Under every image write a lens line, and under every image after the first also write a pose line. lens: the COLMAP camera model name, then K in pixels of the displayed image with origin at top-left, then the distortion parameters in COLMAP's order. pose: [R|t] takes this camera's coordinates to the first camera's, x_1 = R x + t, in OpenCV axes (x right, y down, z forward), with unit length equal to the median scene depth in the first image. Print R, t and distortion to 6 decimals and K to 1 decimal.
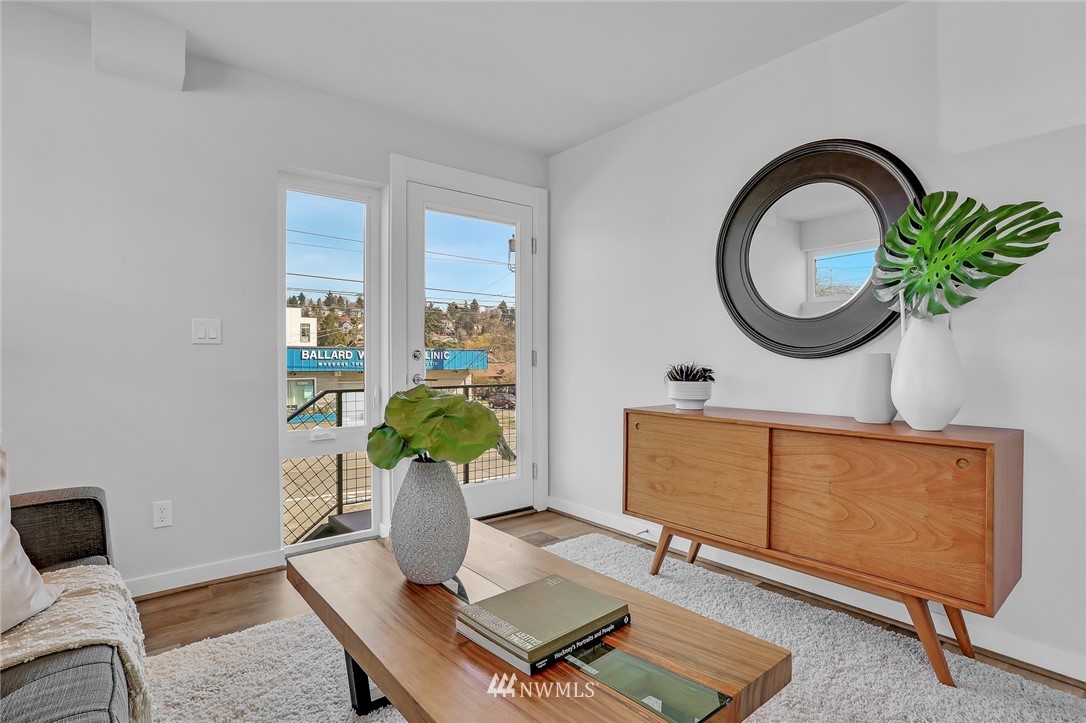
lens RADIAL K [[537.6, 0, 543.0], [0, 537.6, 361.5], [0, 0, 1]] dist [-0.014112, 0.000339]
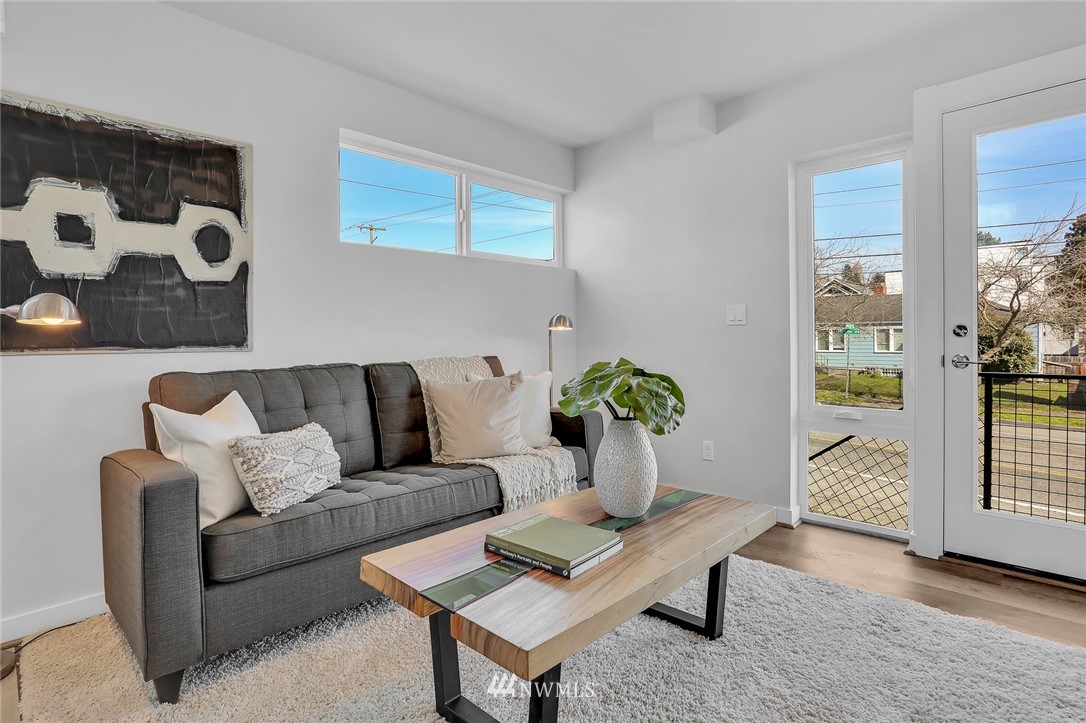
lens RADIAL K [[554.9, 0, 527.2], [0, 554.9, 343.8], [0, 0, 1]] dist [-0.067090, 0.029108]
pose [[0.111225, 0.014760, -0.993686, 0.611483], [0.004821, 0.999870, 0.015391, -0.011368], [0.993784, -0.006502, 0.111139, 0.373093]]
